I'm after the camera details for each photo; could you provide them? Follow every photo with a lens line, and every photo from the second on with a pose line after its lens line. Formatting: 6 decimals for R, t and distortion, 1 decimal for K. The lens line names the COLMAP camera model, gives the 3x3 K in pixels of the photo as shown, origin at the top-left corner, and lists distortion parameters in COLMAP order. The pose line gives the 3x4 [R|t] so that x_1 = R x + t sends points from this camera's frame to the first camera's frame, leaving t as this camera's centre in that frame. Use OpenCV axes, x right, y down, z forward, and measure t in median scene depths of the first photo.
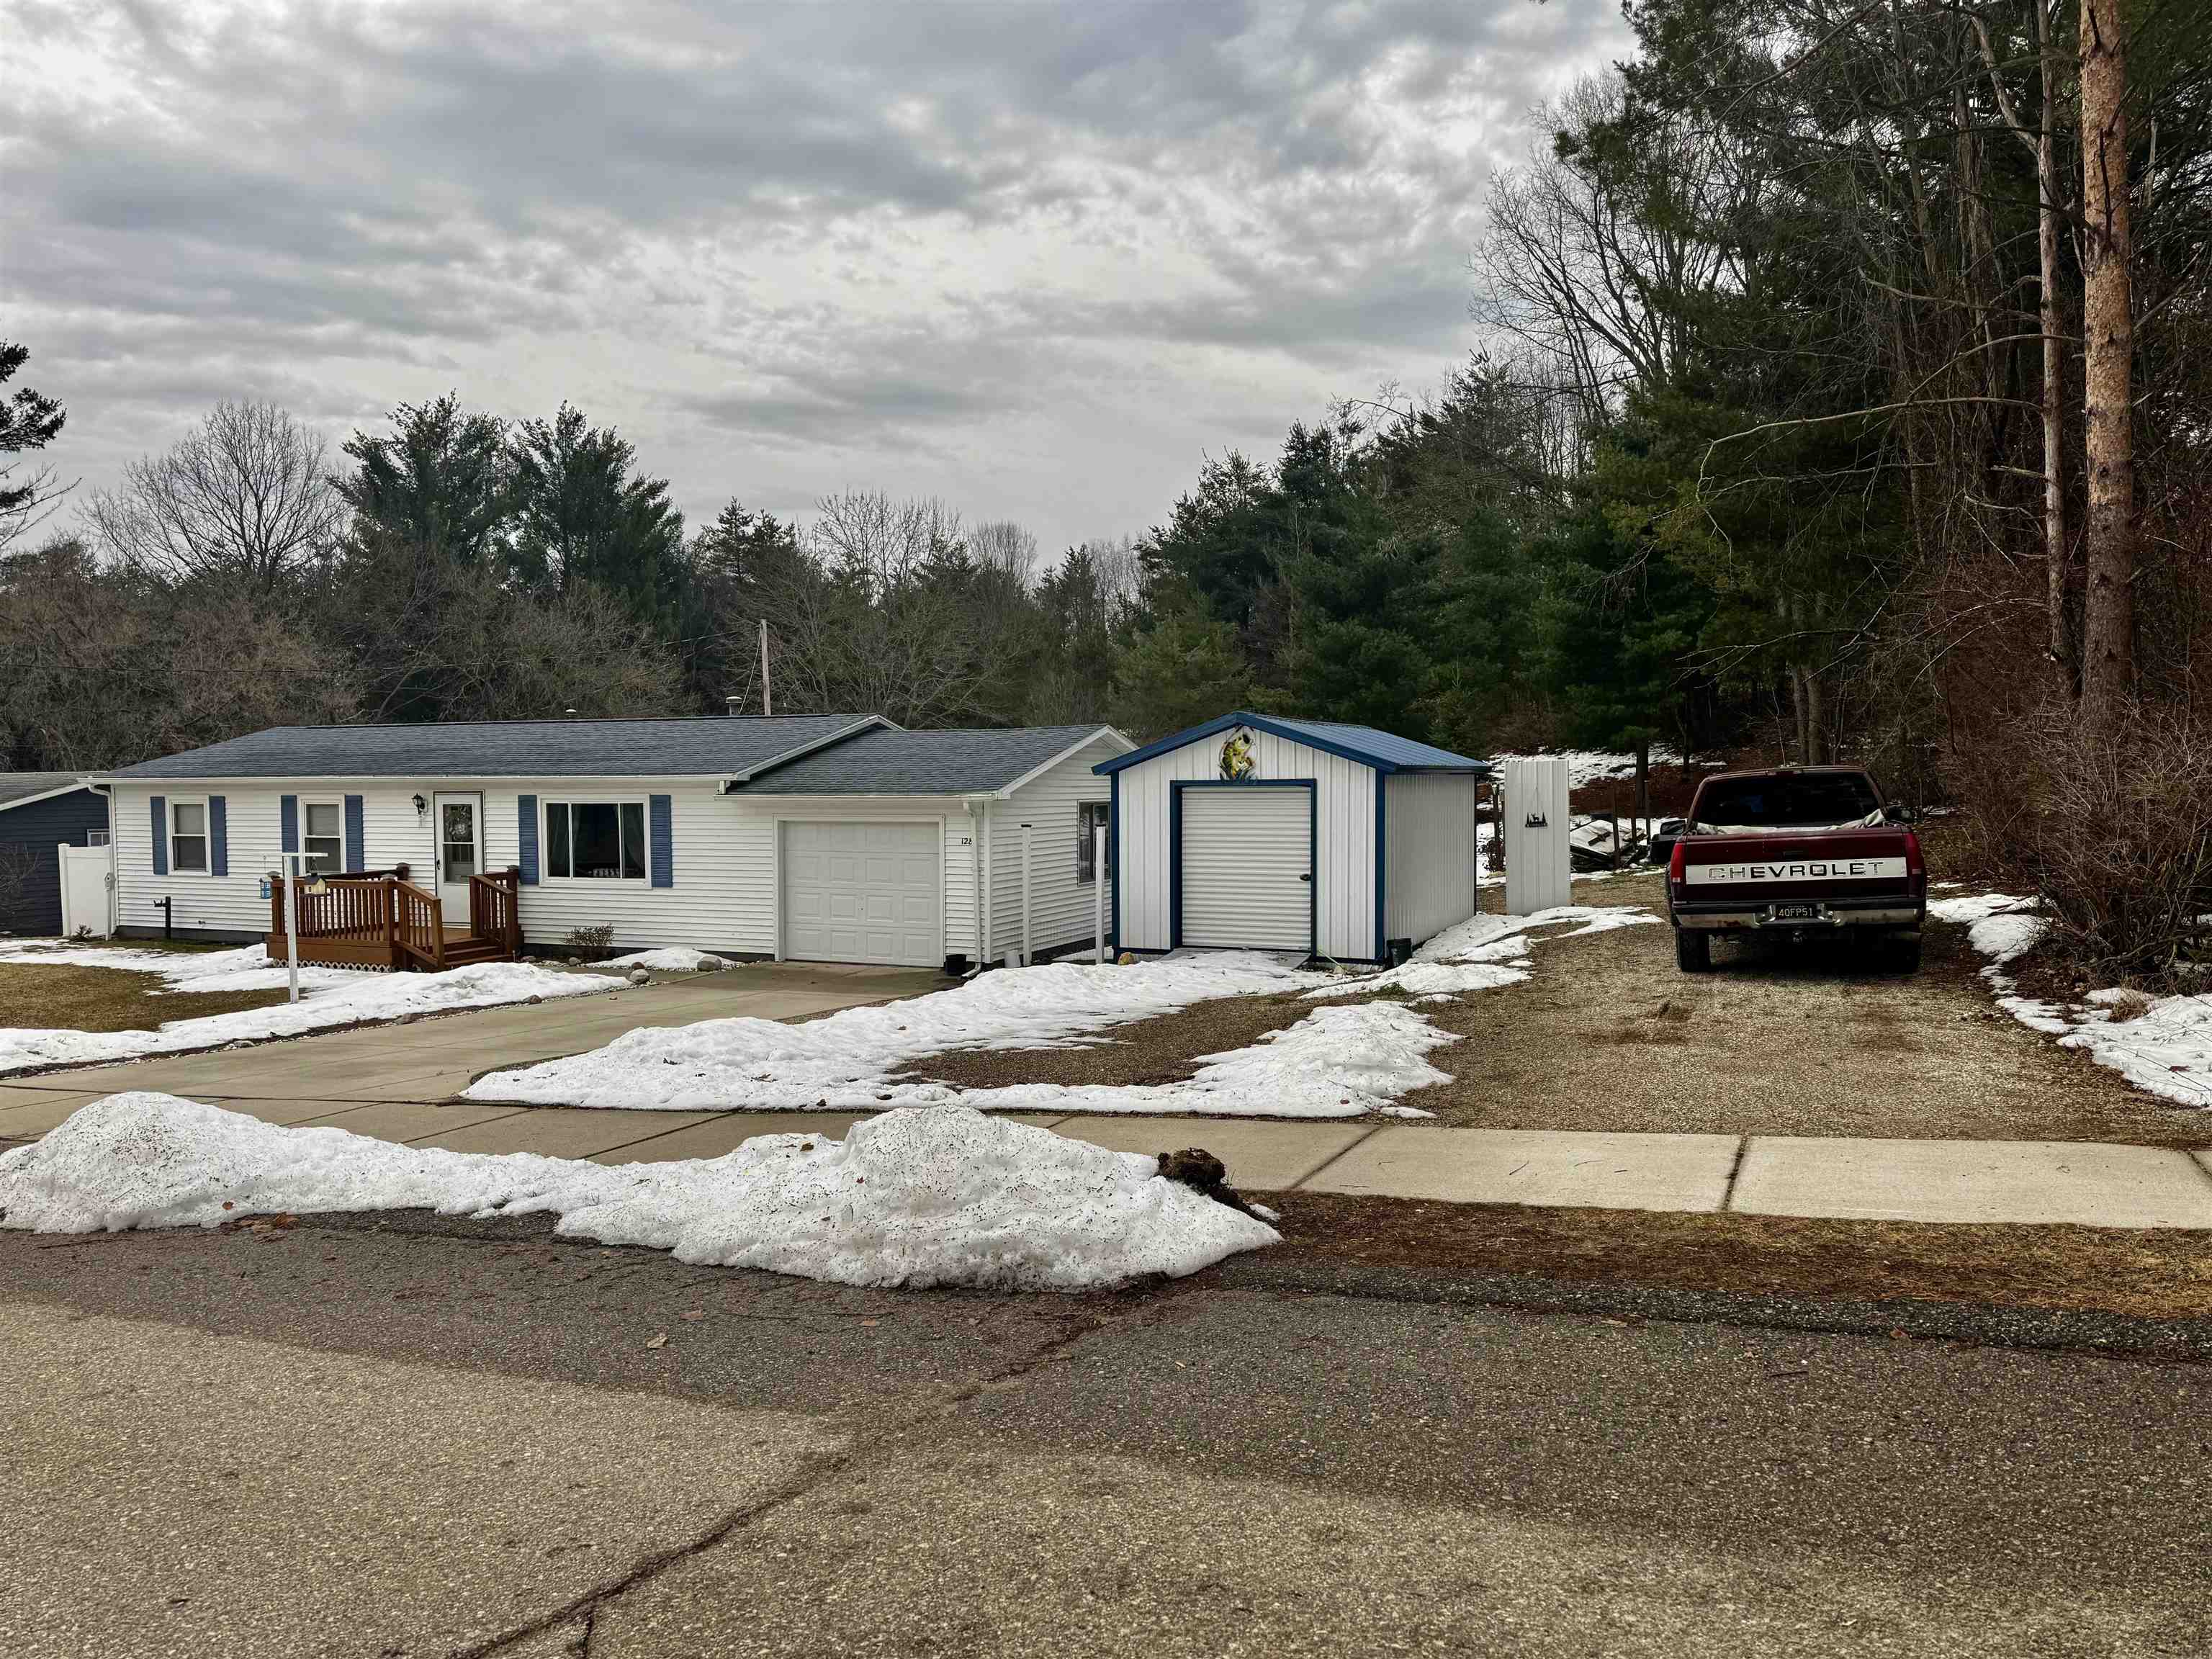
lens RADIAL K [[1544.6, 0, 1106.0], [0, 1544.6, 829.5], [0, 0, 1]] dist [0.041351, -0.002452]
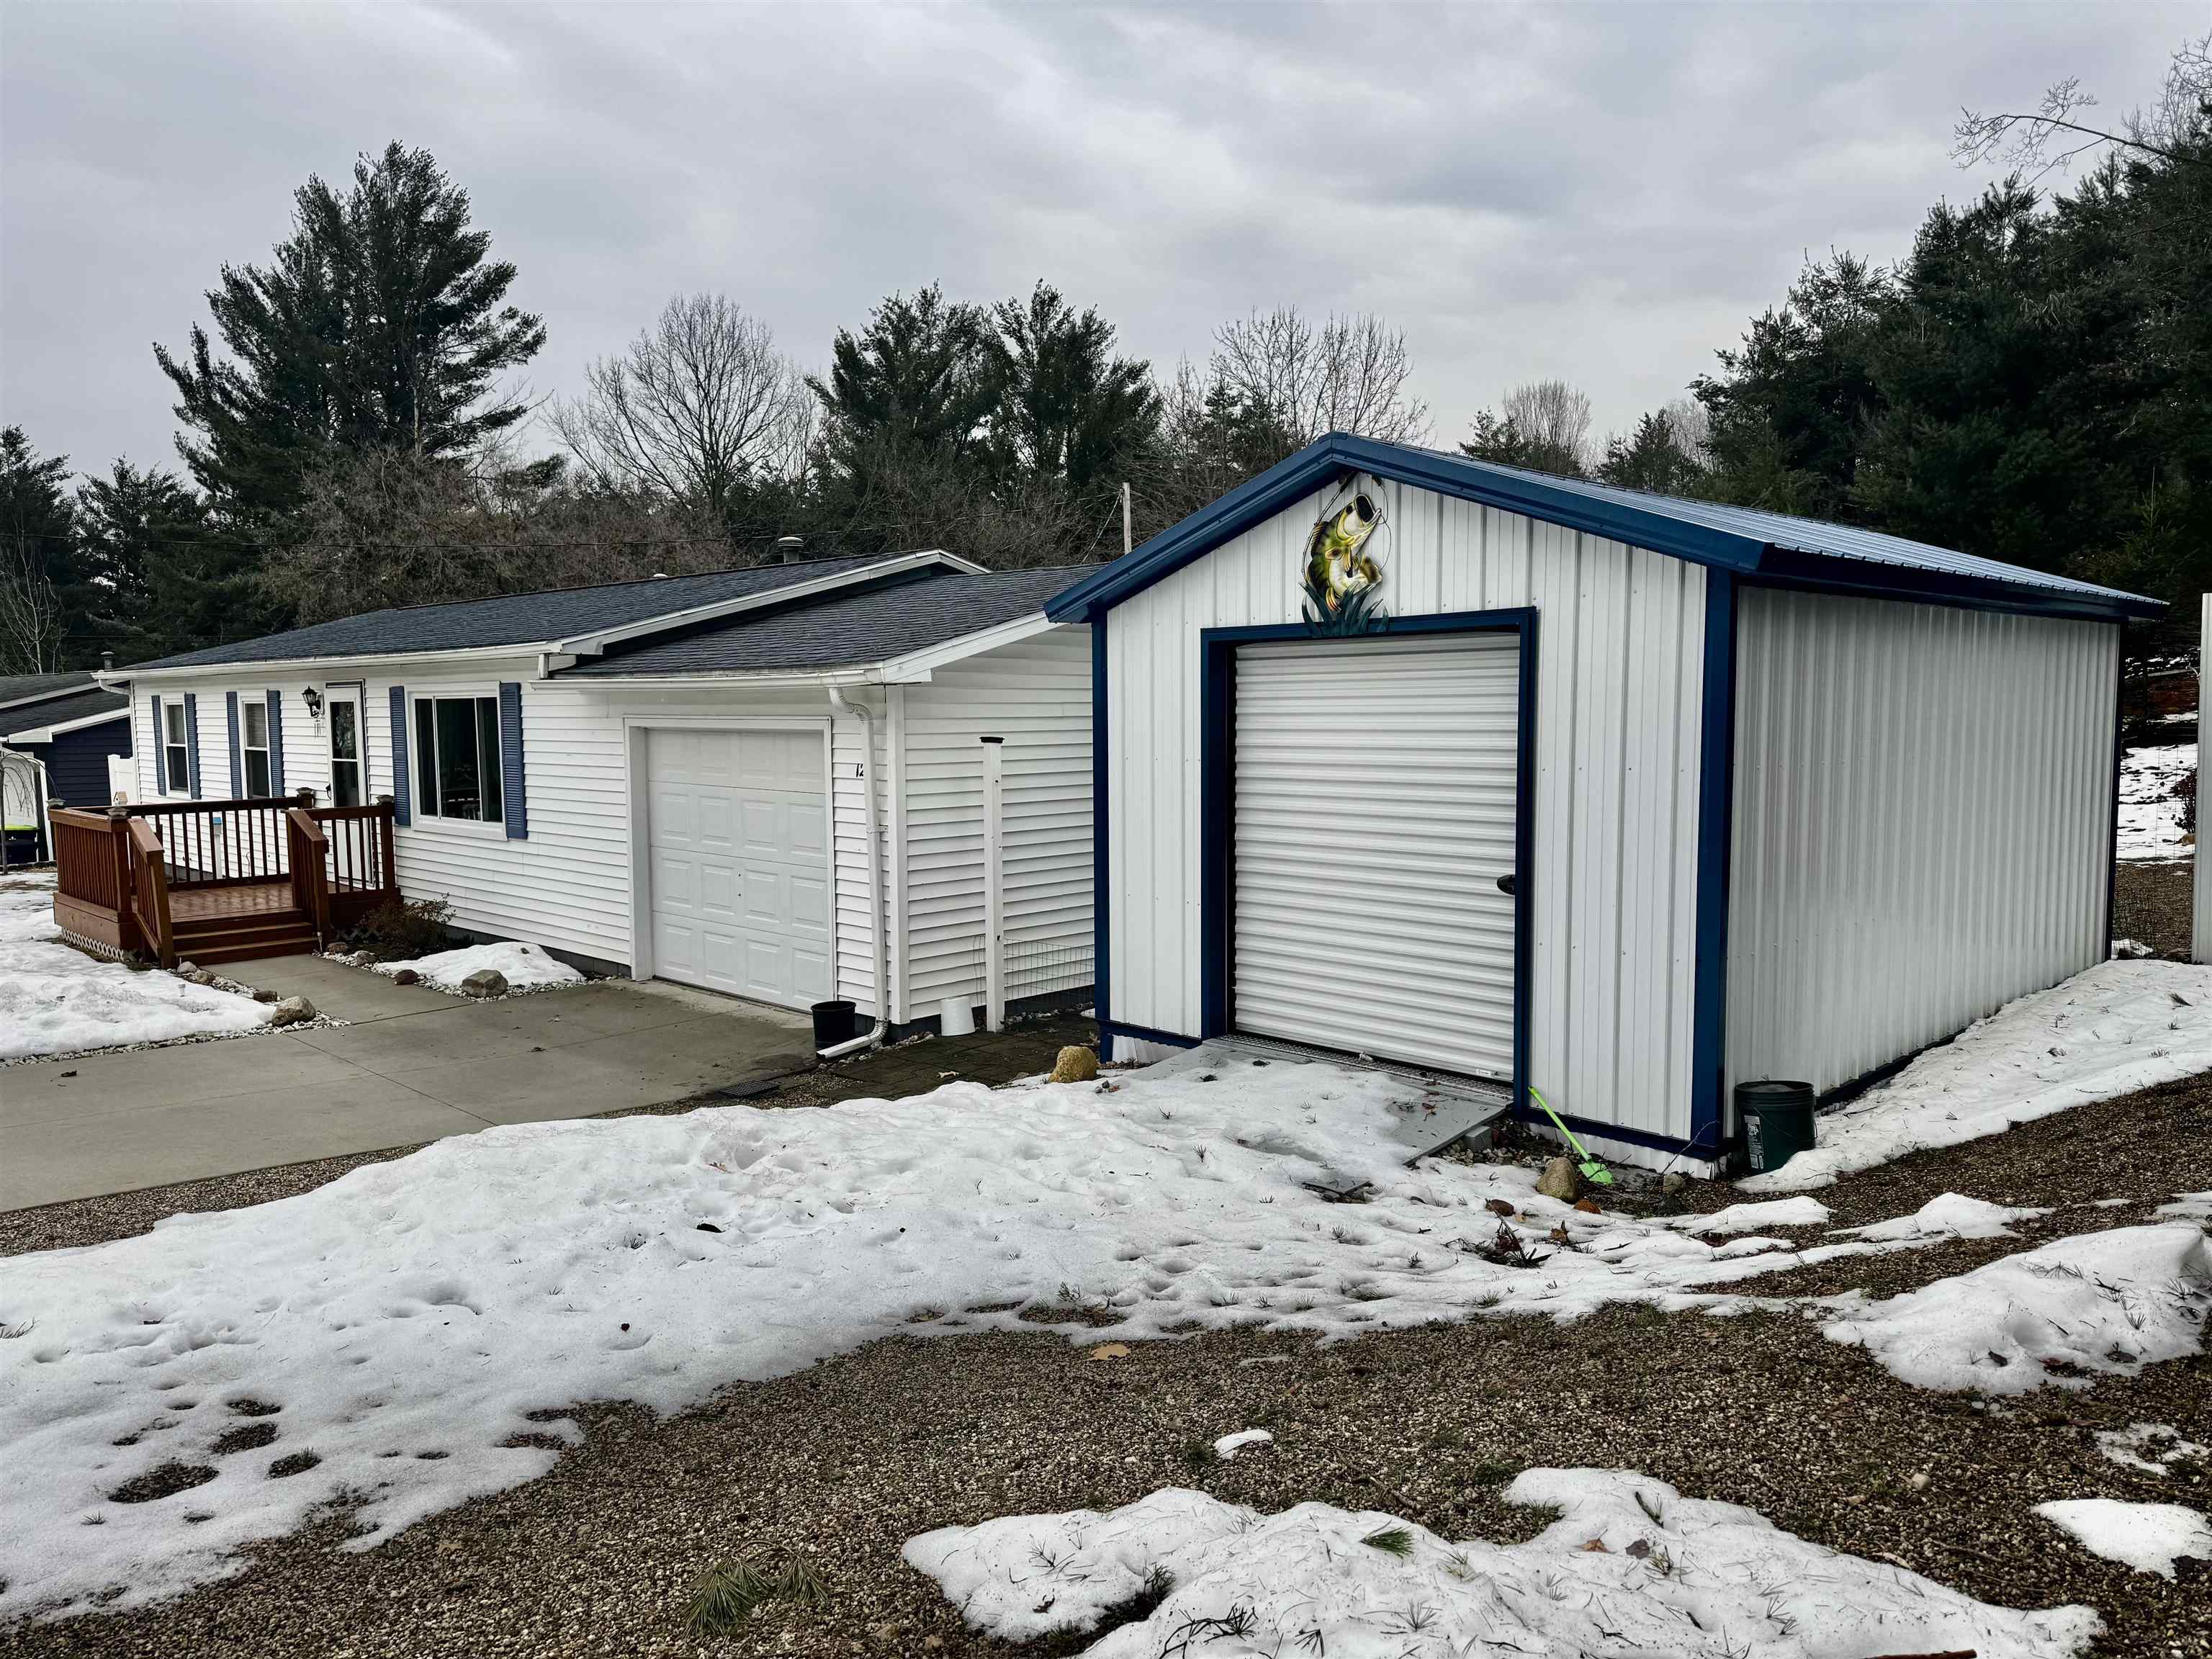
lens RADIAL K [[1552.9, 0, 1104.5], [0, 1552.9, 834.9], [0, 0, 1]] dist [0.139667, -0.284603]
pose [[0.928343, 0.029776, -0.370529, 0.137894], [-0.010292, 0.998463, 0.054450, 0.000403], [0.371581, -0.046735, 0.927223, 0.485750]]
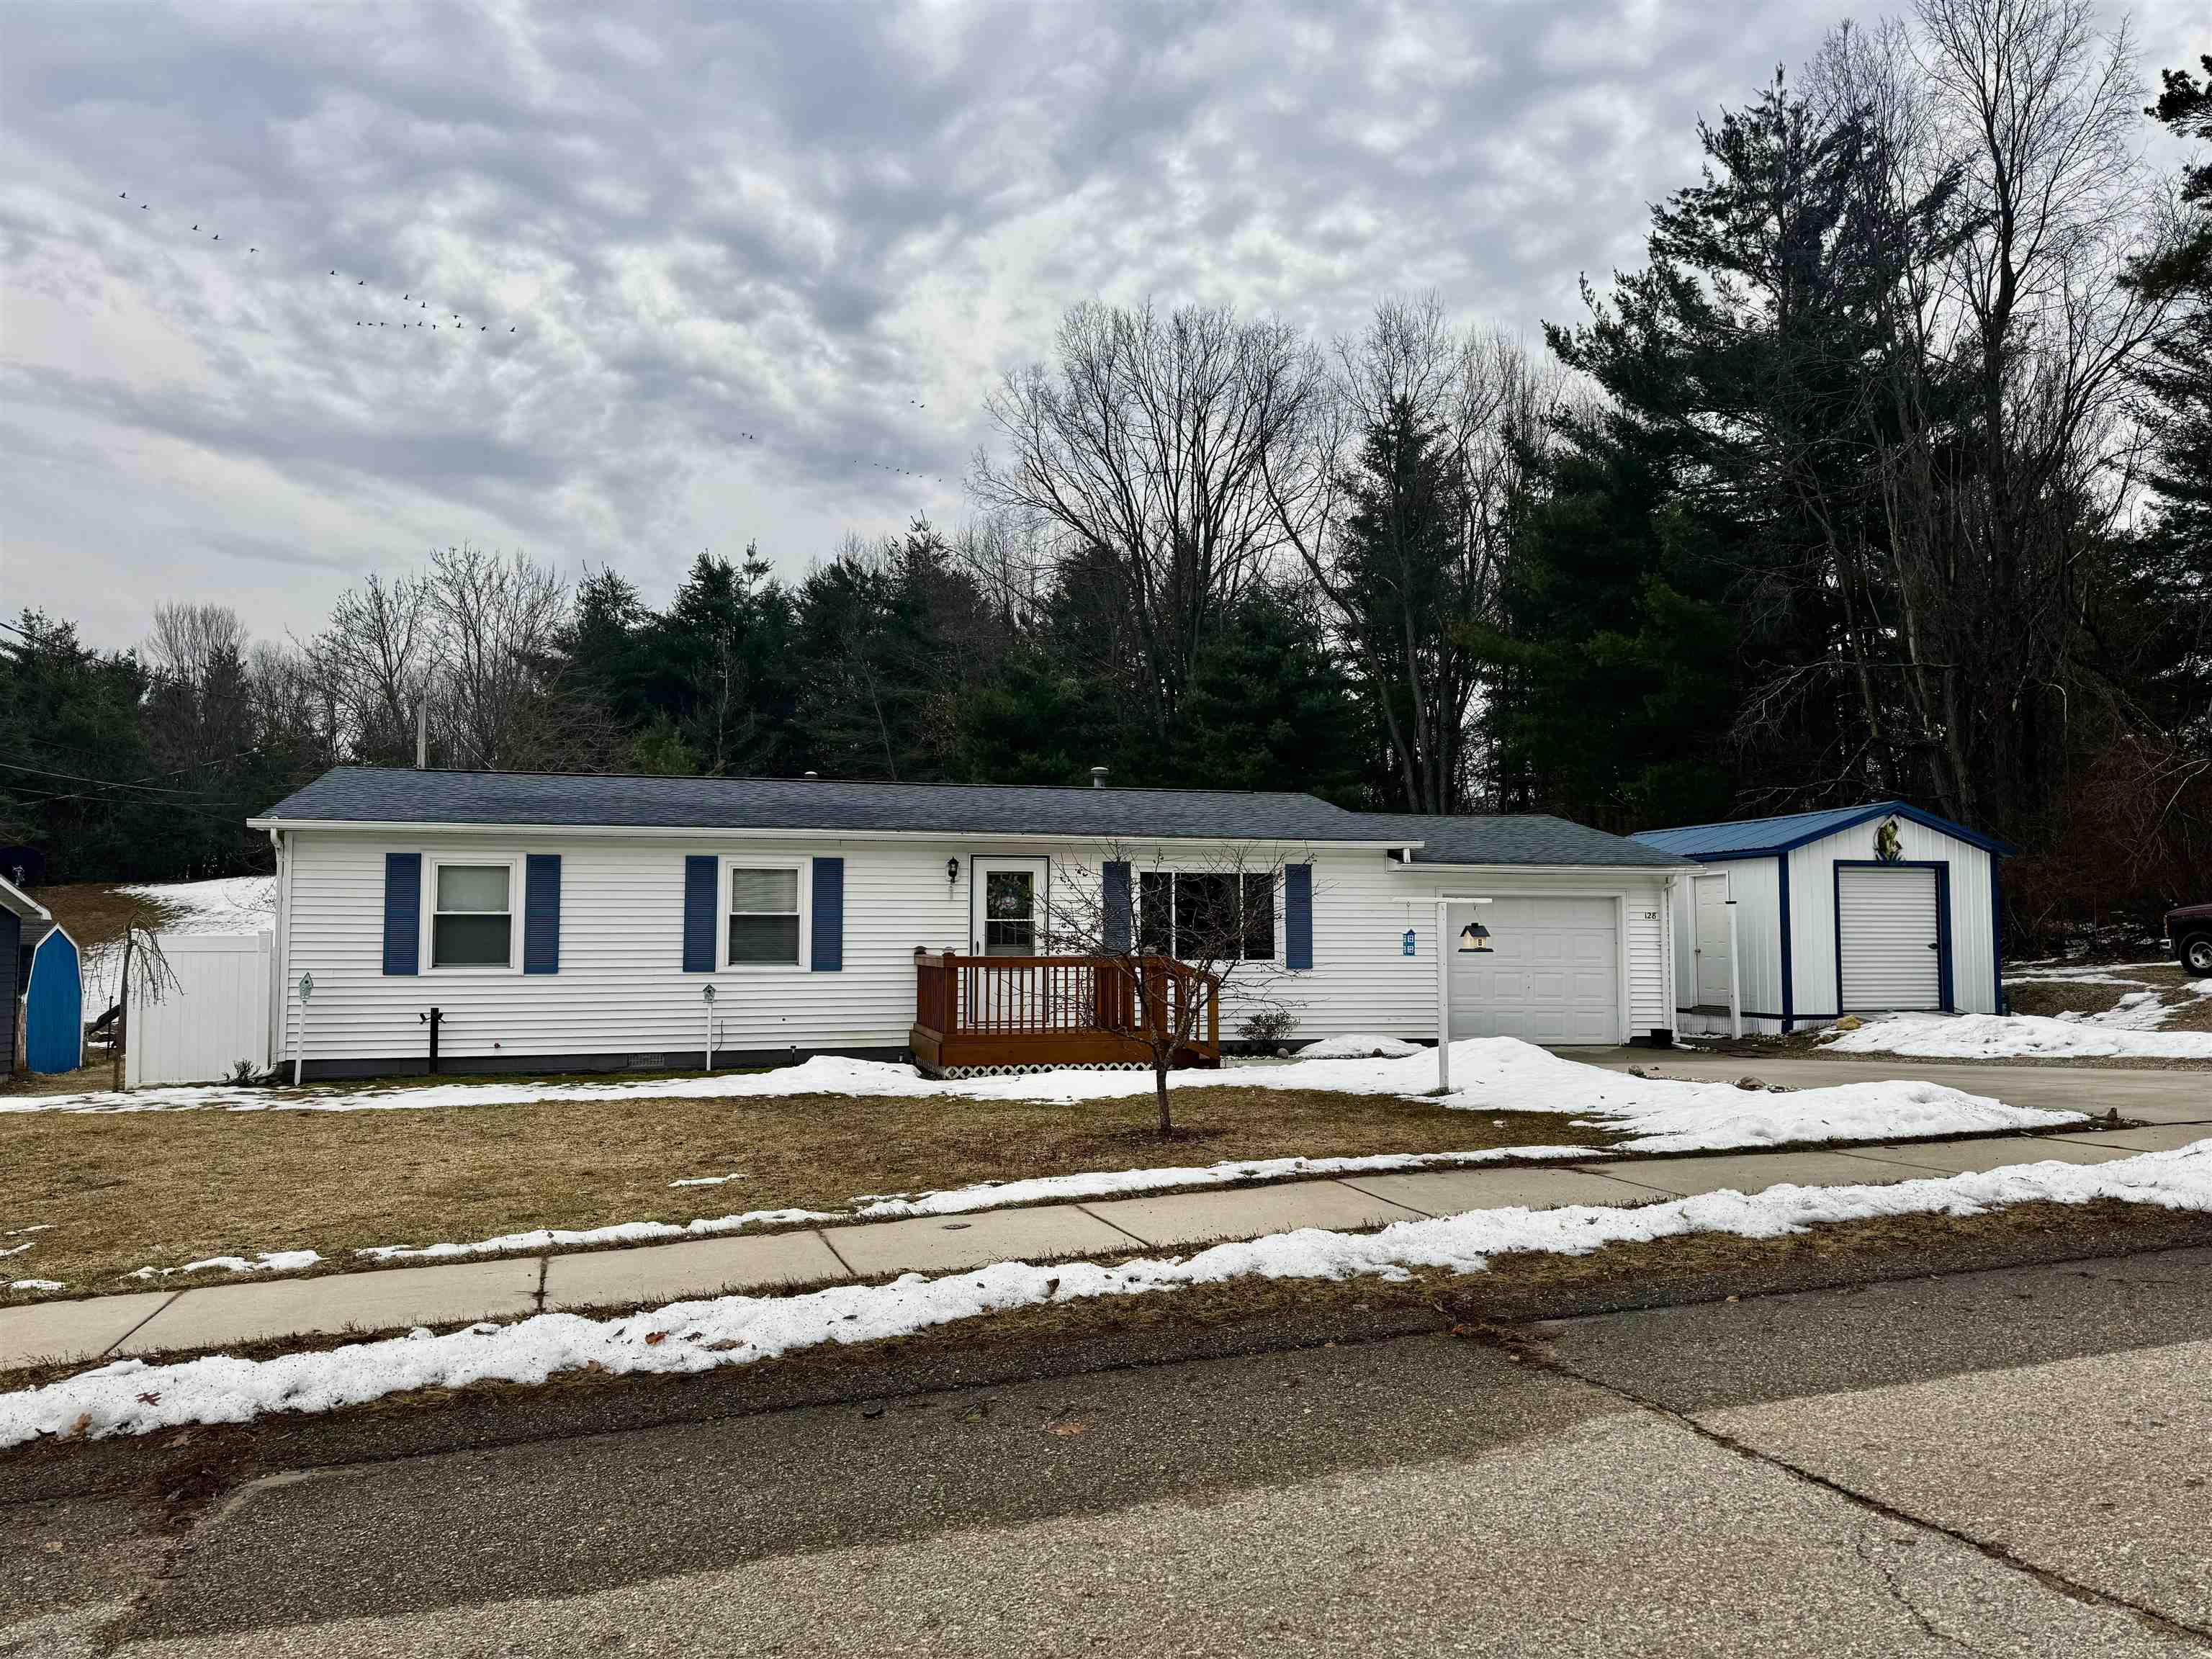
lens RADIAL K [[1564.5, 0, 1088.7], [0, 1564.5, 843.1], [0, 0, 1]] dist [0.095478, -0.110596]
pose [[0.788766, 0.048696, 0.612762, -0.864556], [0.016234, 0.994859, -0.099958, 0.049189], [-0.614480, 0.088791, 0.783920, 0.348478]]
